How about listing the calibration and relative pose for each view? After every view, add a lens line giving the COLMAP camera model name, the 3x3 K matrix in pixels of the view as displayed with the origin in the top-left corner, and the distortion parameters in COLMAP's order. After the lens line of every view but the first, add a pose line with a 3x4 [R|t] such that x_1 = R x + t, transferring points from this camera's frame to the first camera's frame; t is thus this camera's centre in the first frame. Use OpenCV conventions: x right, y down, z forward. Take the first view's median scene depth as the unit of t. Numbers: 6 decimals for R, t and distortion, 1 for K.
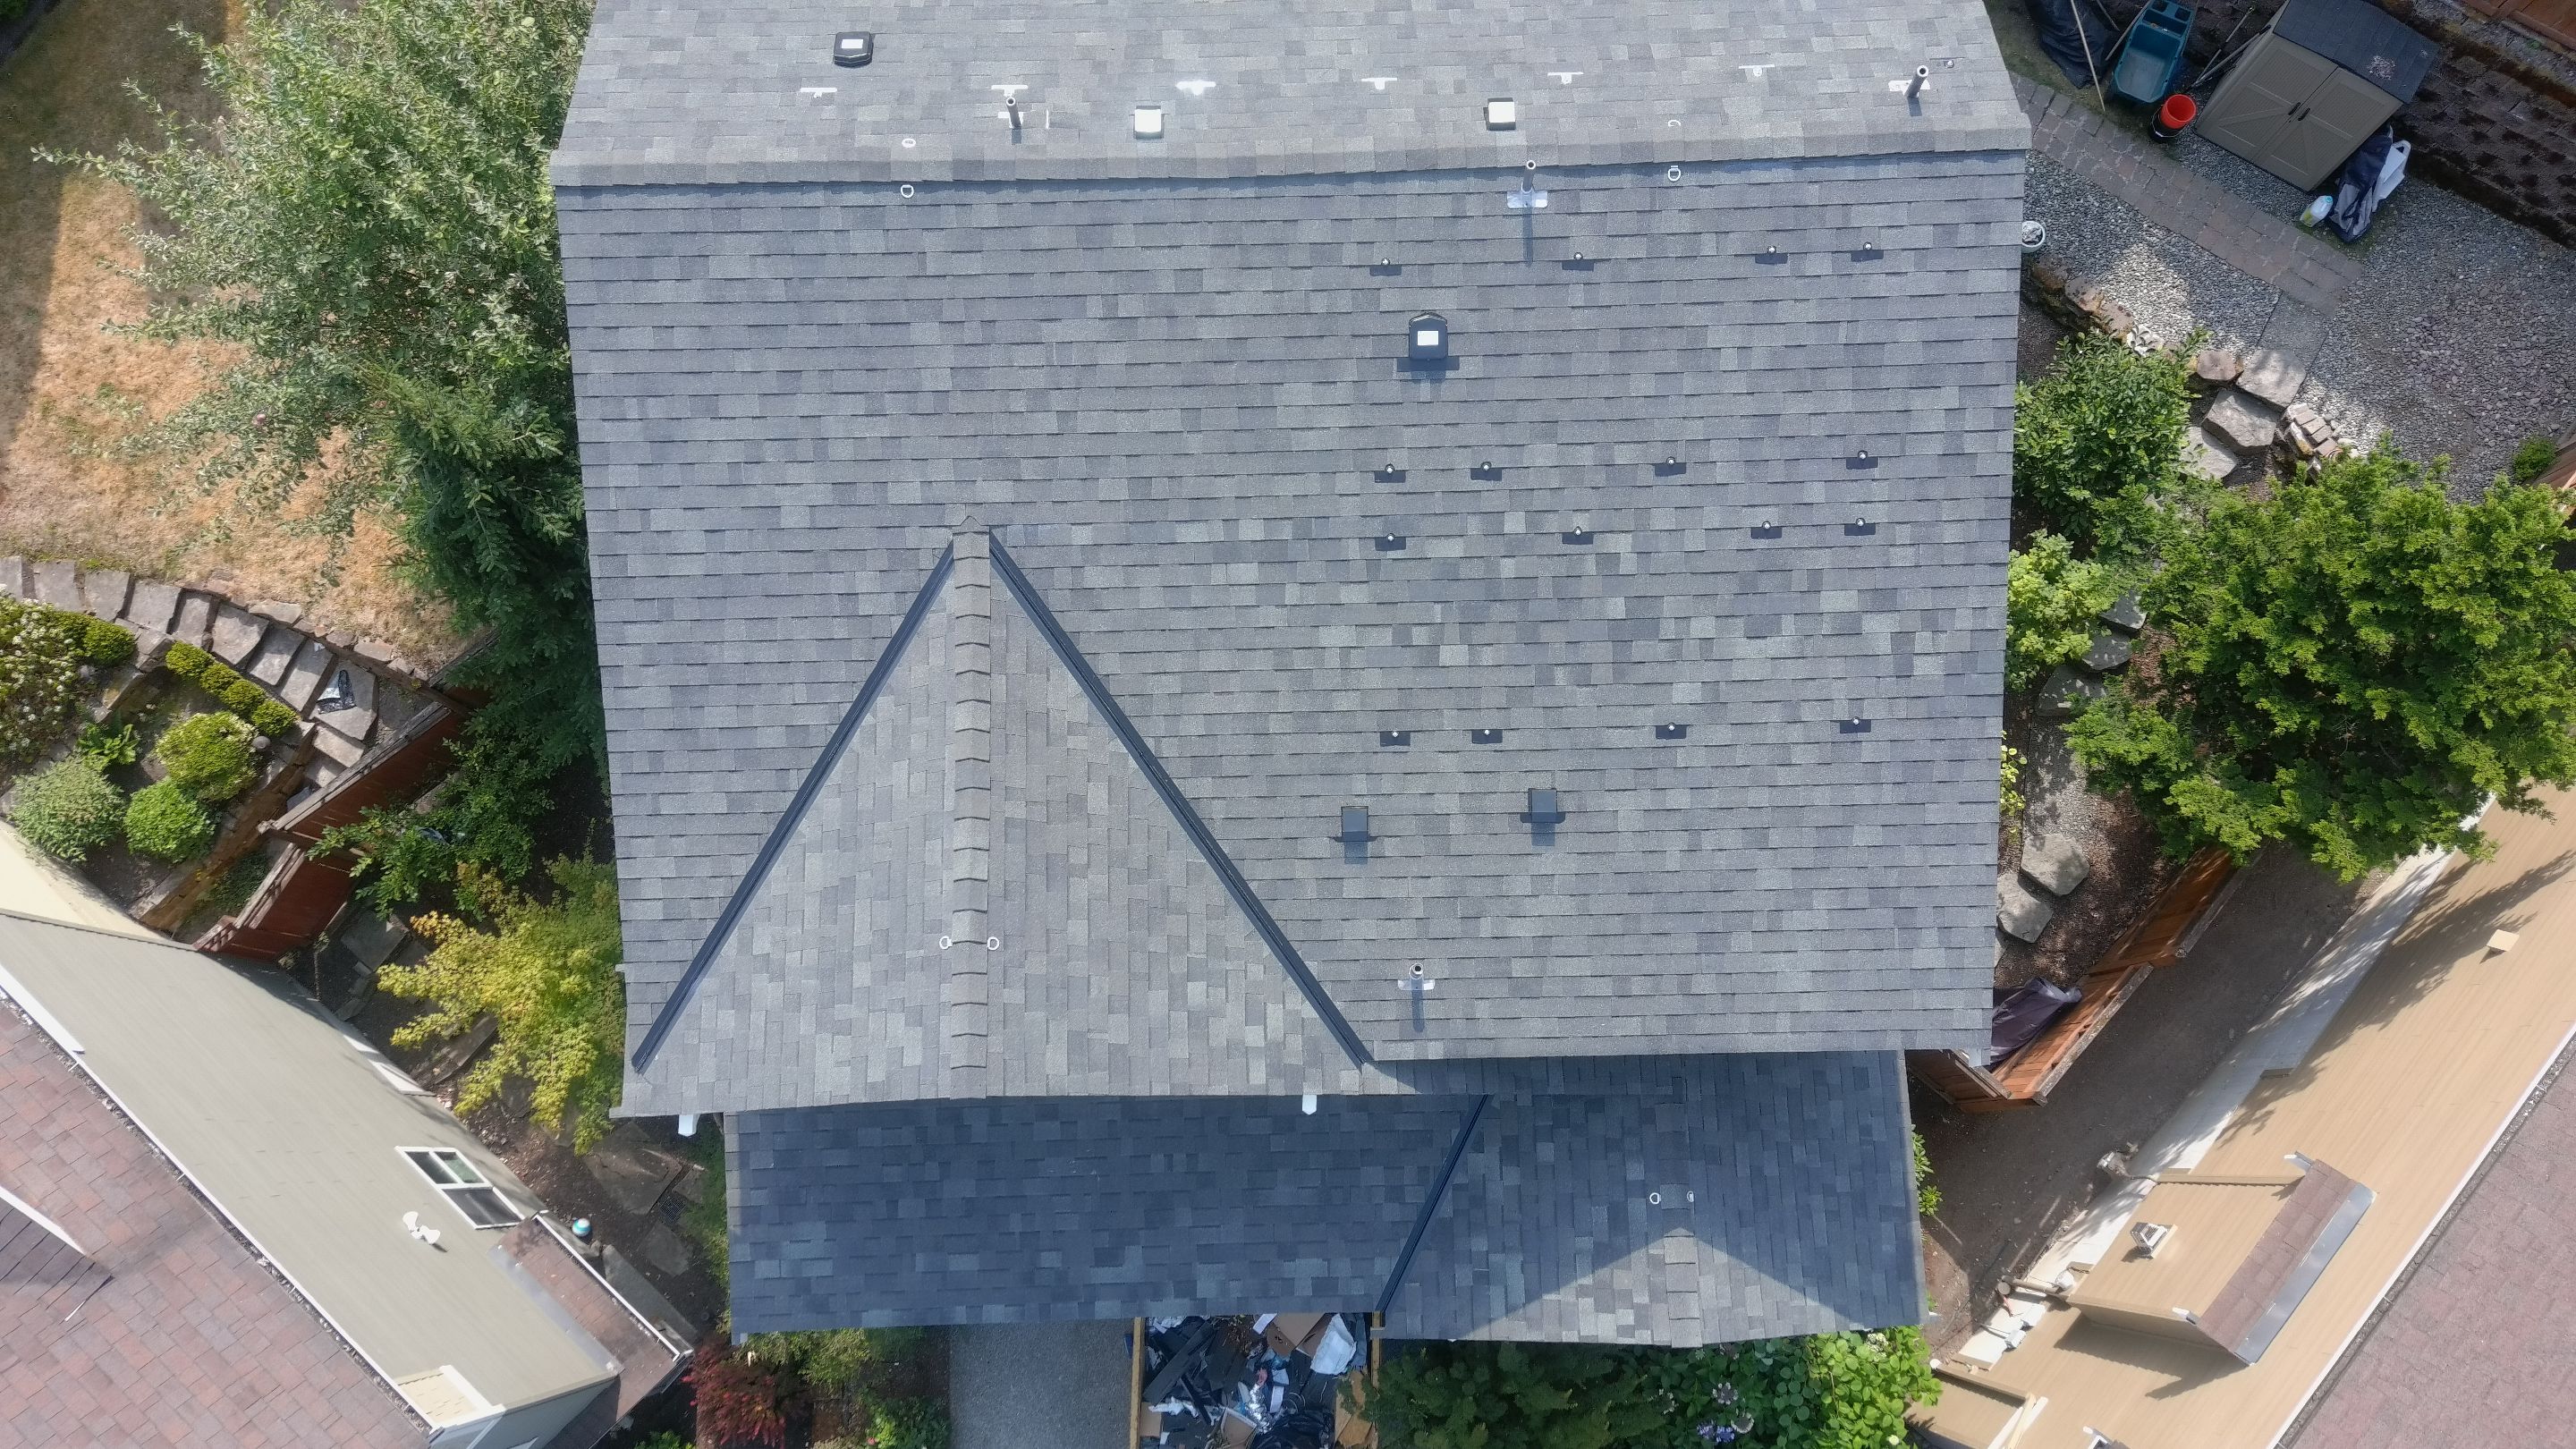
lens RADIAL K [[1990.3, 0, 1290.5], [0, 1990.3, 724.7], [0, 0, 1]] dist [0.116238, -0.204841]
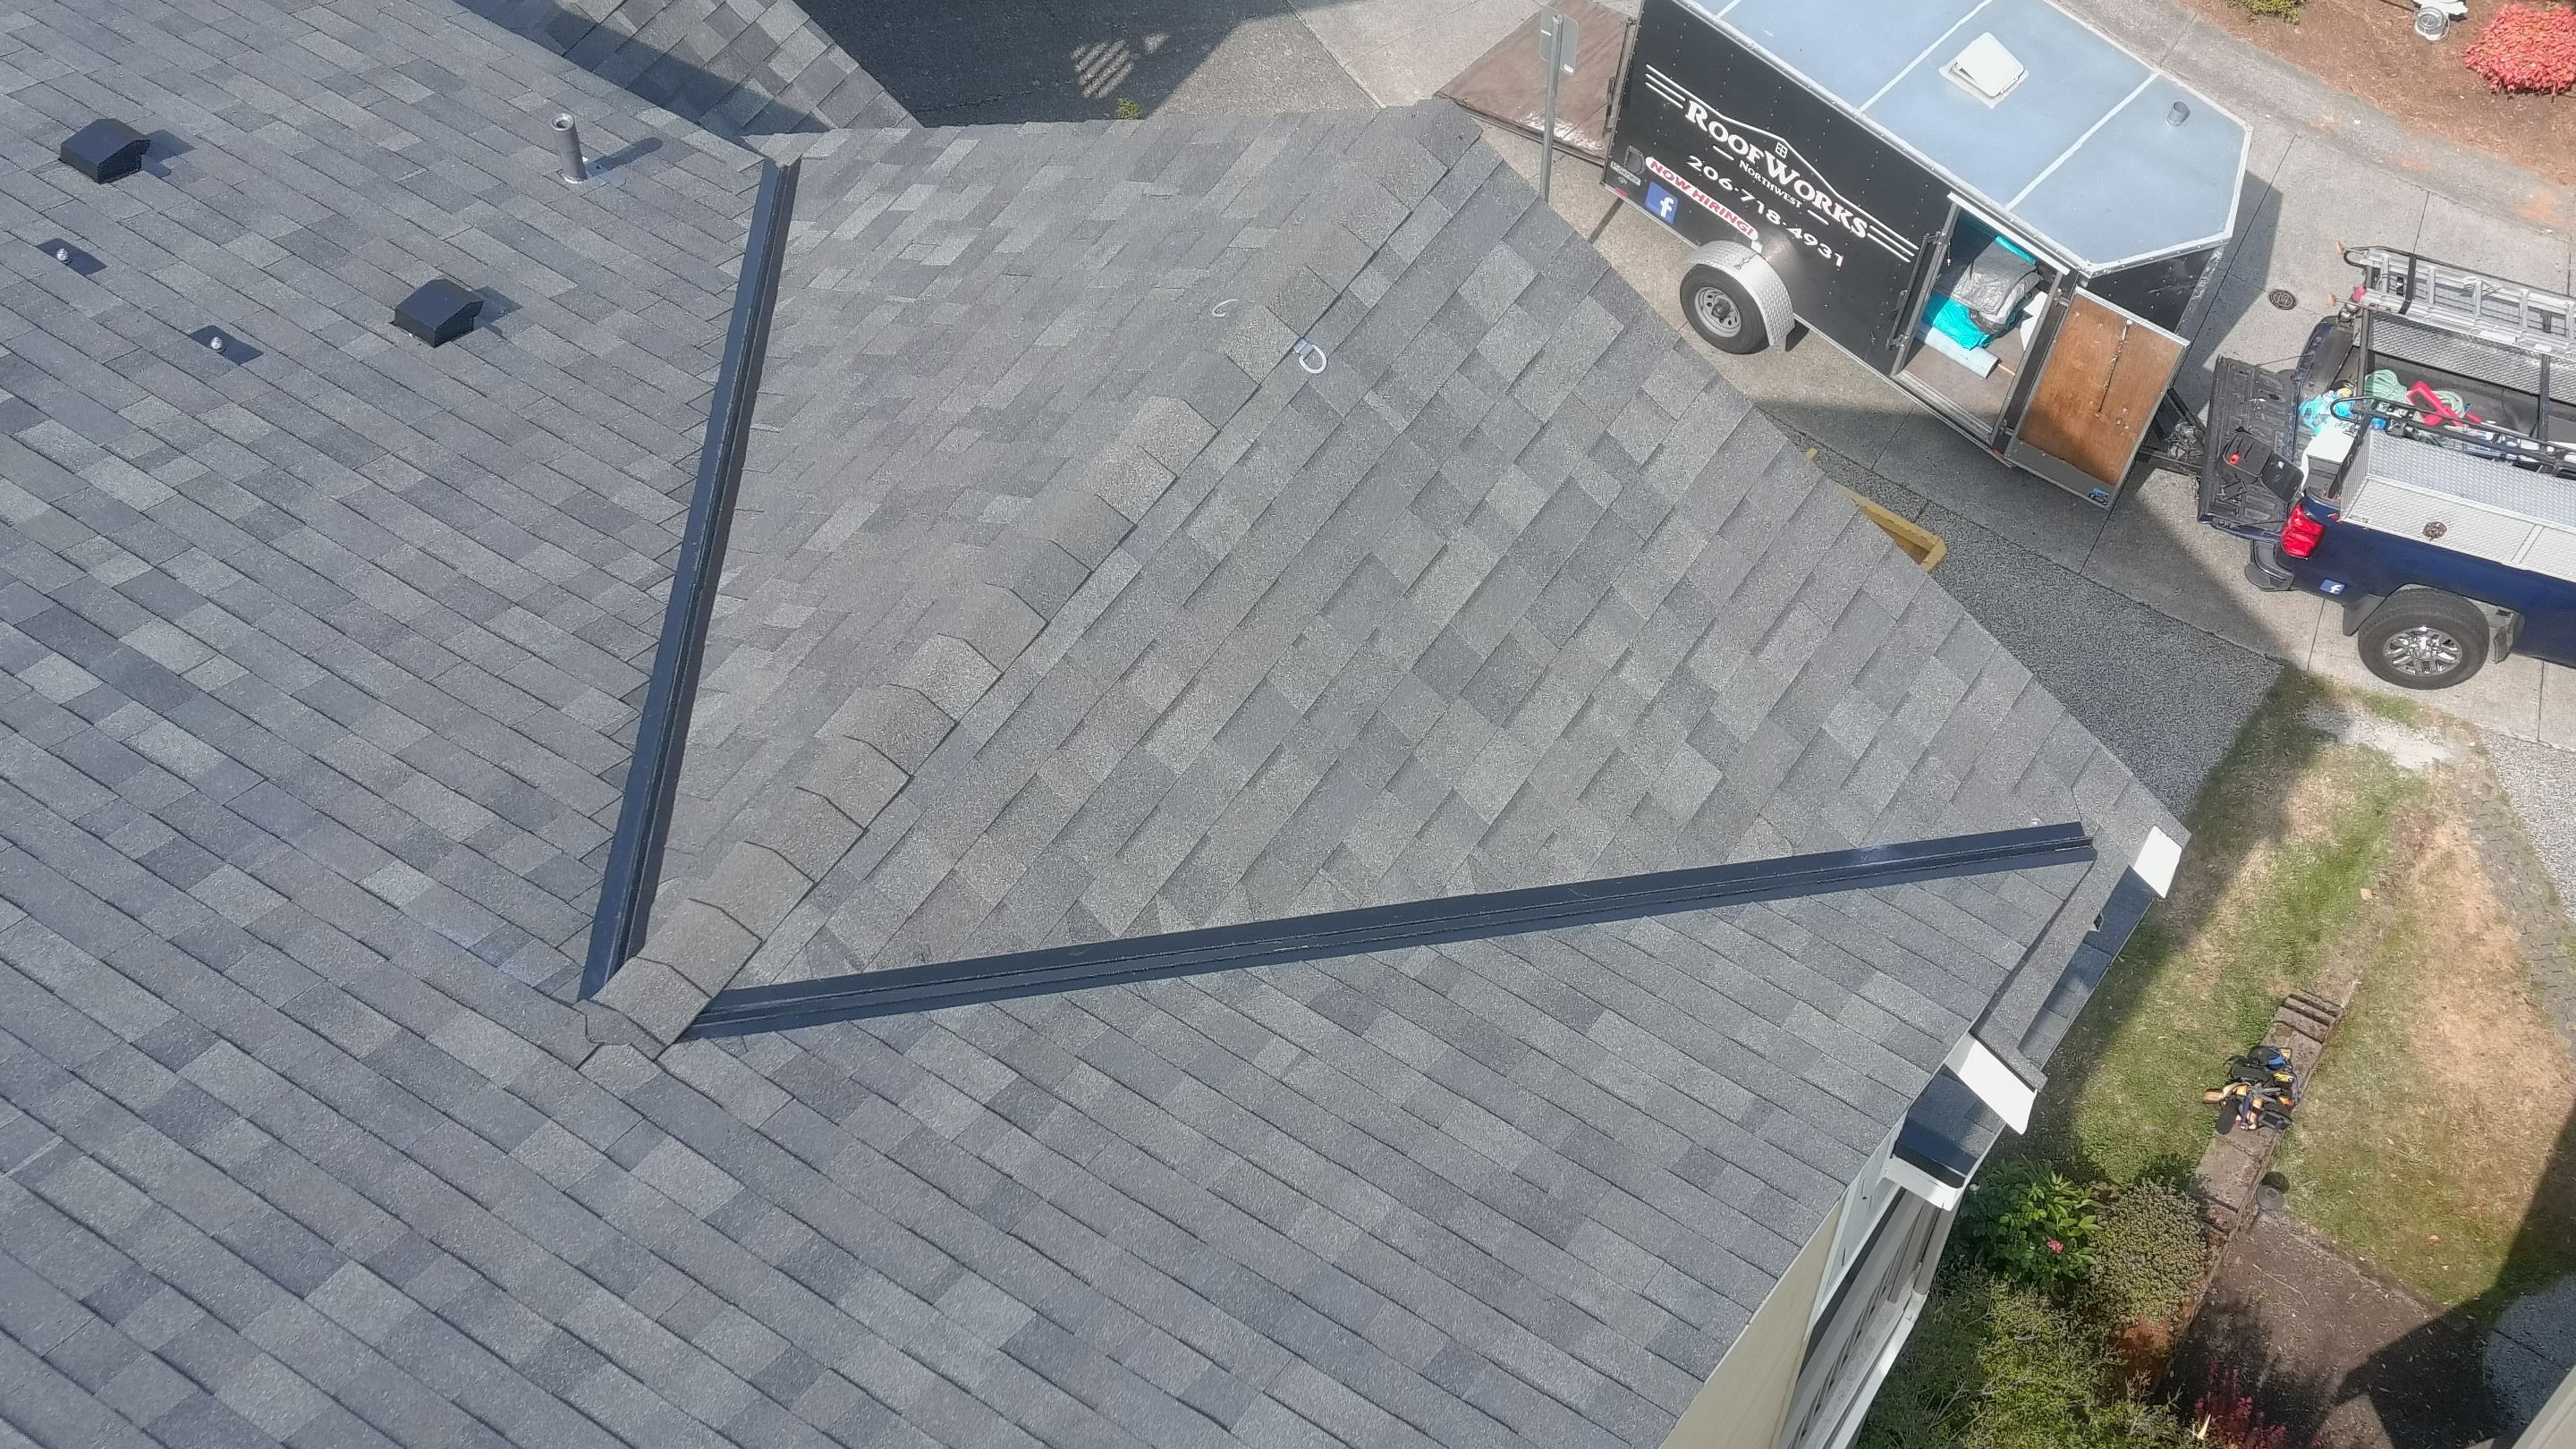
lens RADIAL K [[3188.4, 0, 1288.0], [0, 3188.4, 724.5], [0, 0, 1]] dist [0.081386, -0.009506]
pose [[-0.818755, -0.468265, 0.332217, -0.409866], [0.560755, -0.527966, 0.637814, -0.355043], [-0.123267, 0.708506, 0.694856, 0.542104]]
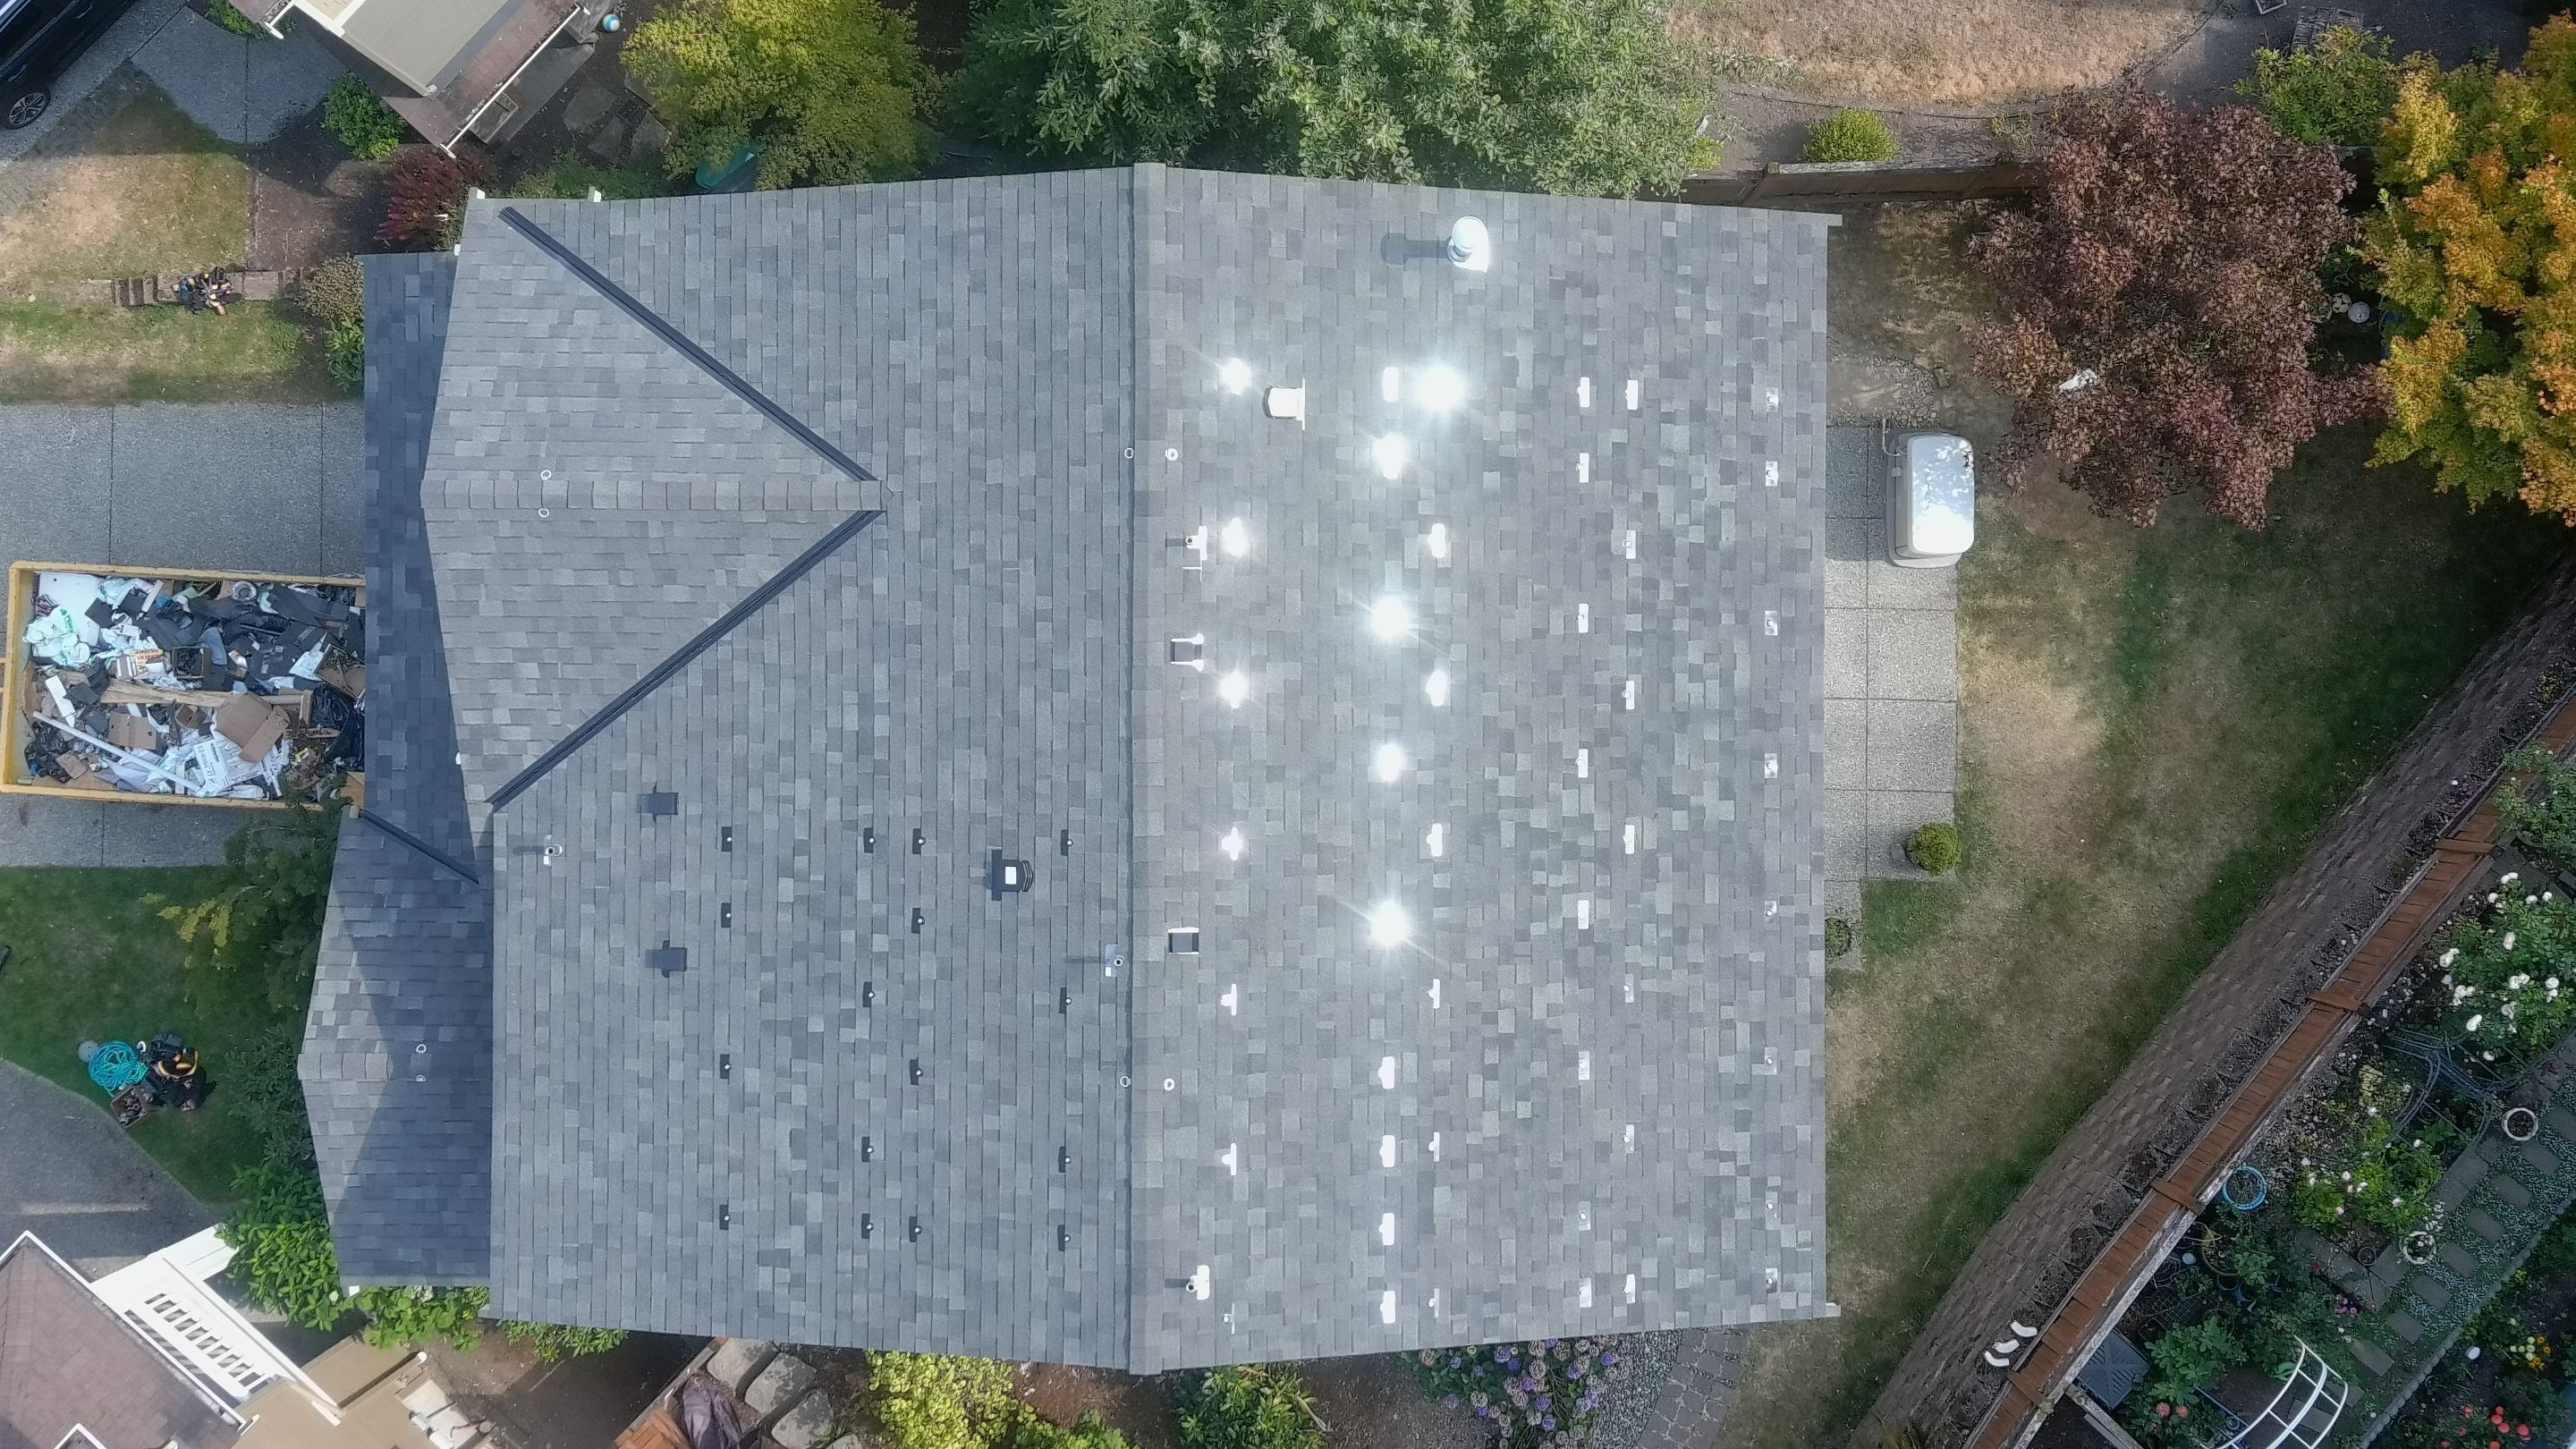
lens RADIAL K [[3142.4, 0, 1291.6], [0, 3142.4, 723.2], [0, 0, 1]] dist [0.162373, -0.385244]
pose [[-0.028814, 0.999584, 0.001217, -0.030067], [-0.977134, -0.028424, 0.210718, -0.731535], [0.210665, 0.004883, 0.977546, -0.805389]]
